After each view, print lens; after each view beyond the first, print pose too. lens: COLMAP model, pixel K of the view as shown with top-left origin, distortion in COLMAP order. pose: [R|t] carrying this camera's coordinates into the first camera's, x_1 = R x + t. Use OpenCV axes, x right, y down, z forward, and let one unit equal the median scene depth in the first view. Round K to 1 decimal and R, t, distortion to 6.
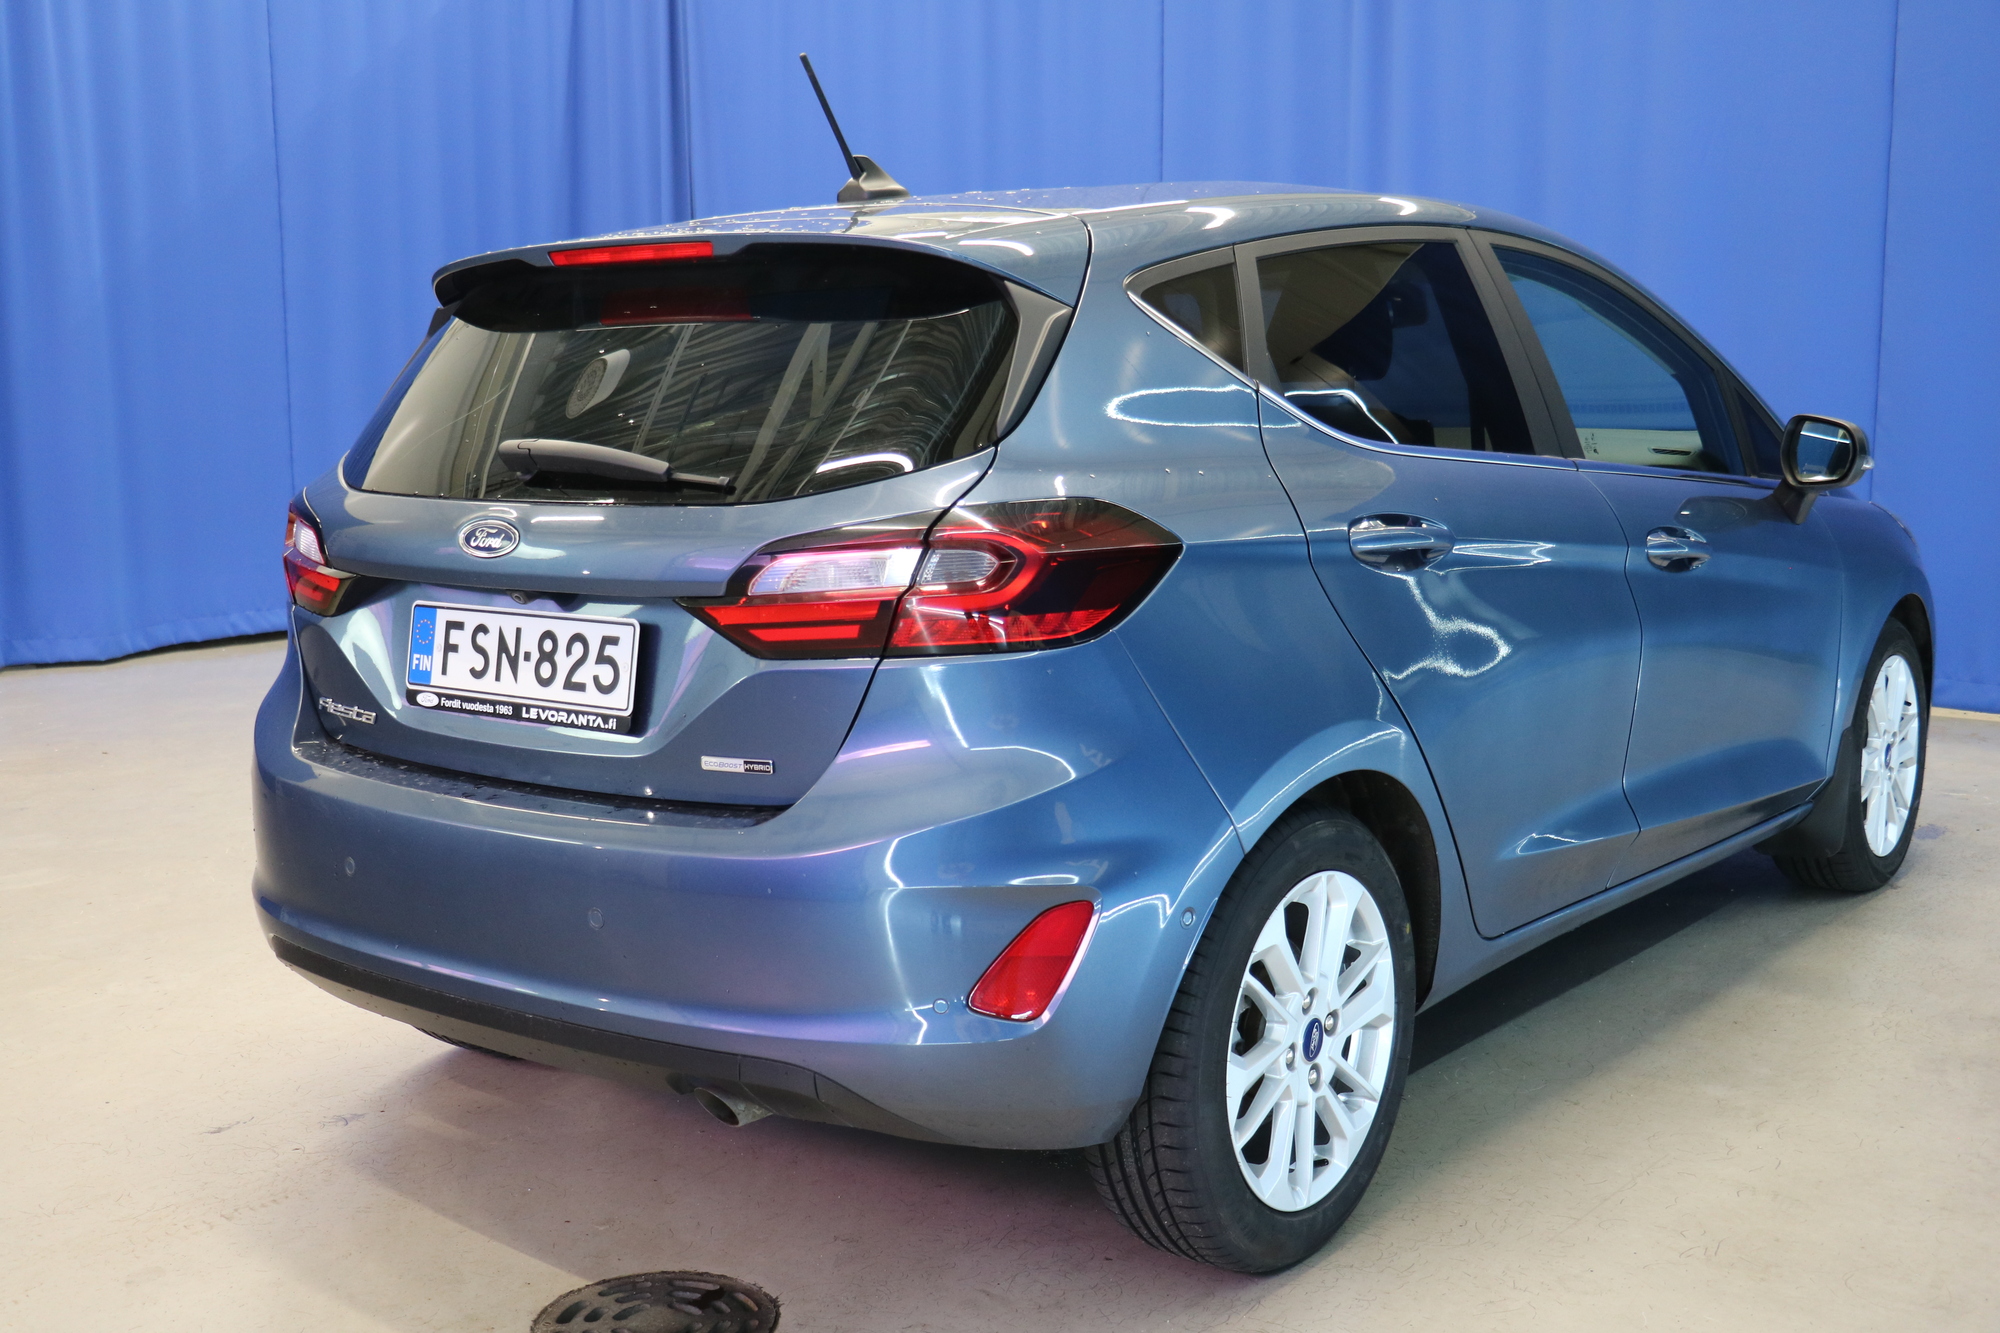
lens RADIAL K [[2180.9, 0, 999.7], [0, 2180.9, 671.4], [0, 0, 1]] dist [-0.010958, 0.000000]
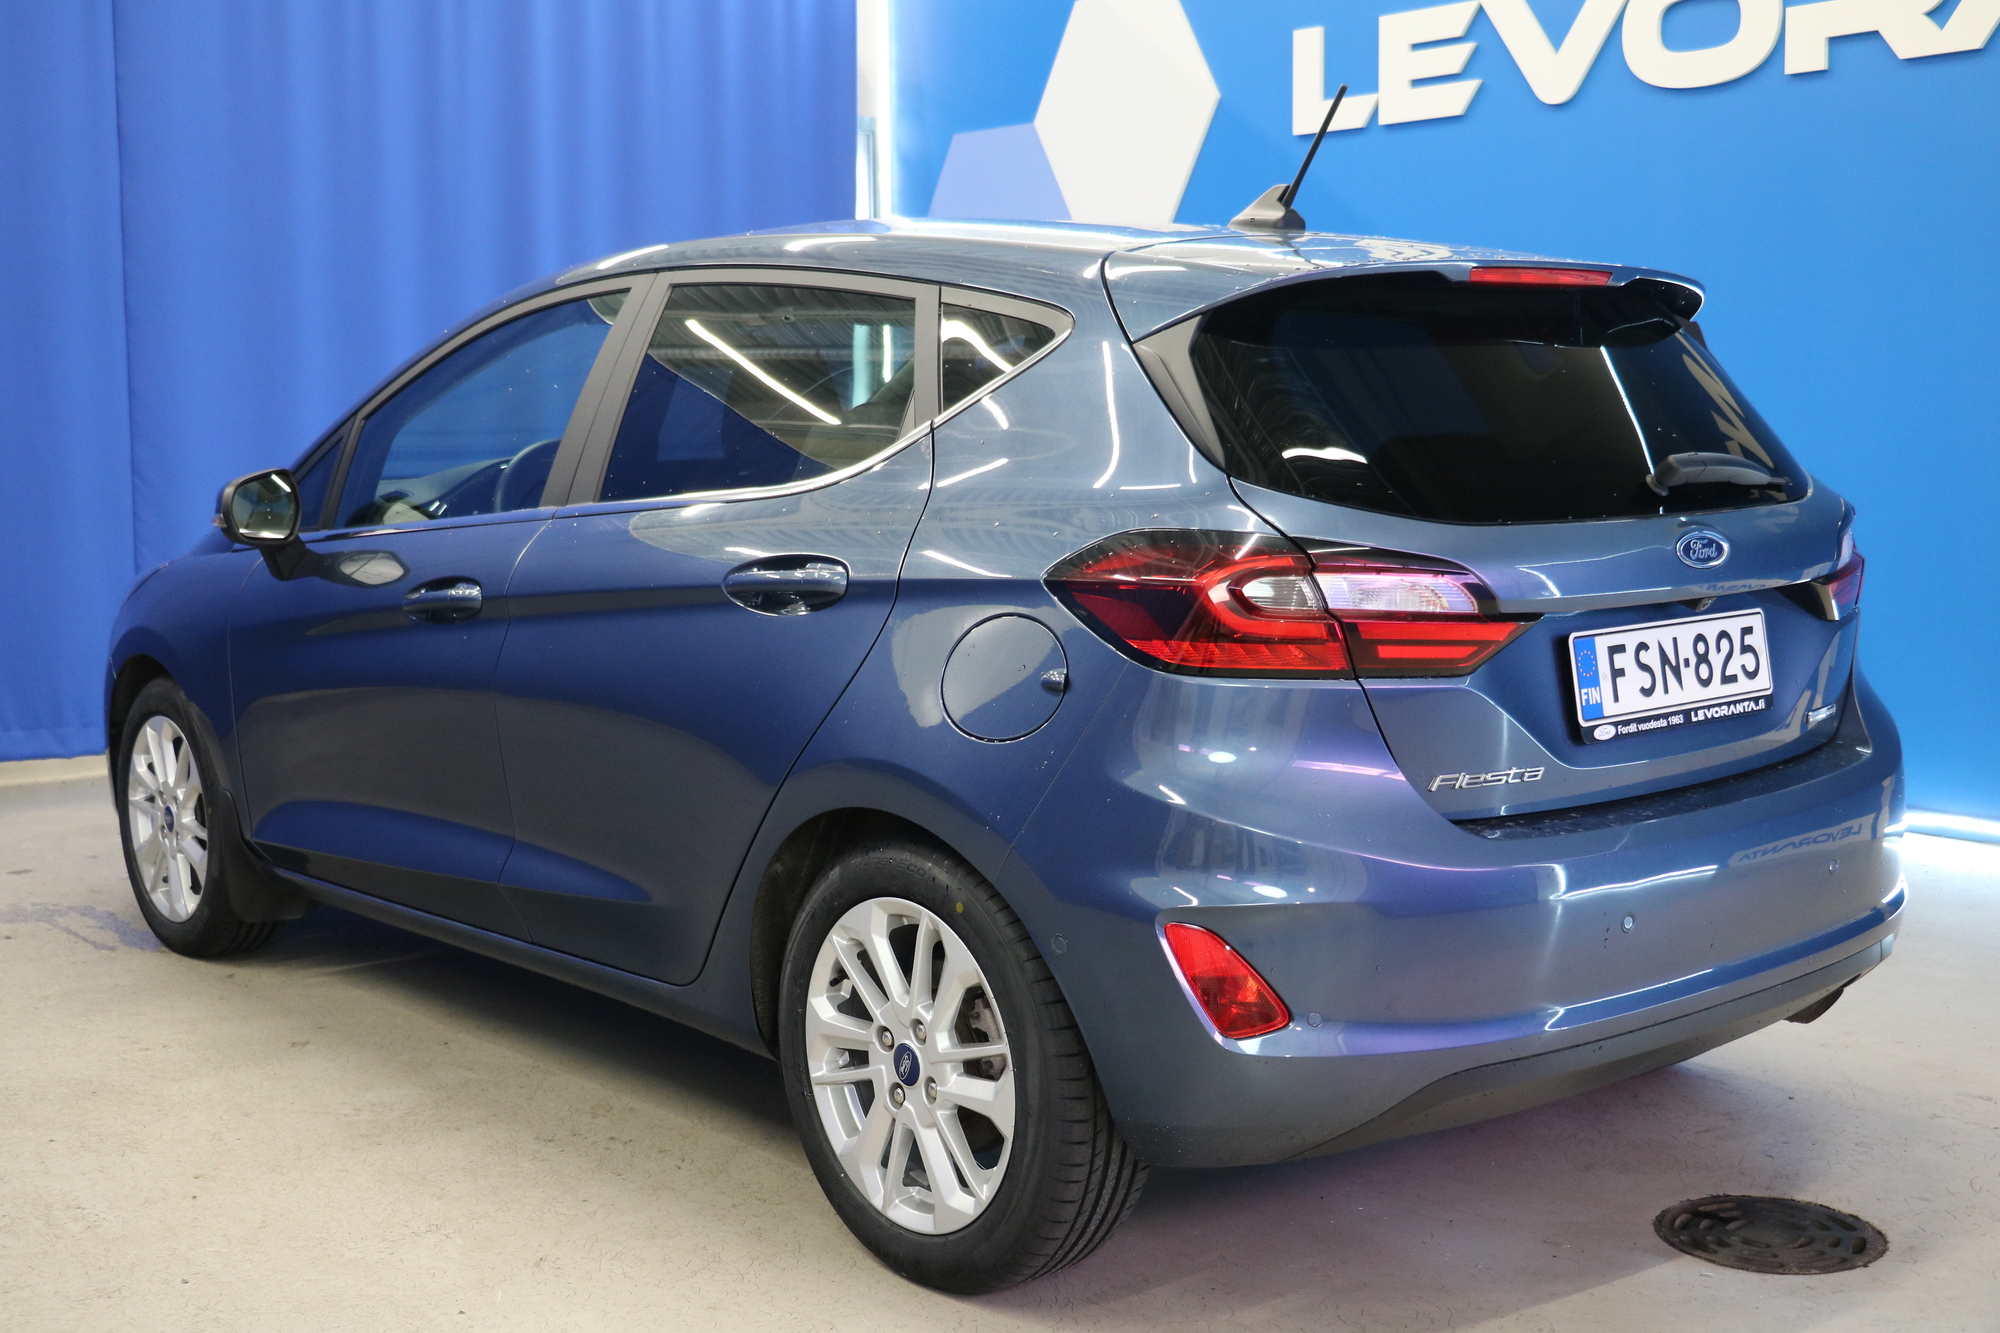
lens RADIAL K [[2313.0, 0, 1001.3], [0, 2313.0, 663.3], [0, 0, 1]] dist [-0.007323, 0.000000]
pose [[0.204195, -0.107495, 0.973010, -1.349194], [0.147174, 0.986027, 0.078047, -0.139921], [-0.967804, 0.127265, 0.217162, 1.076152]]
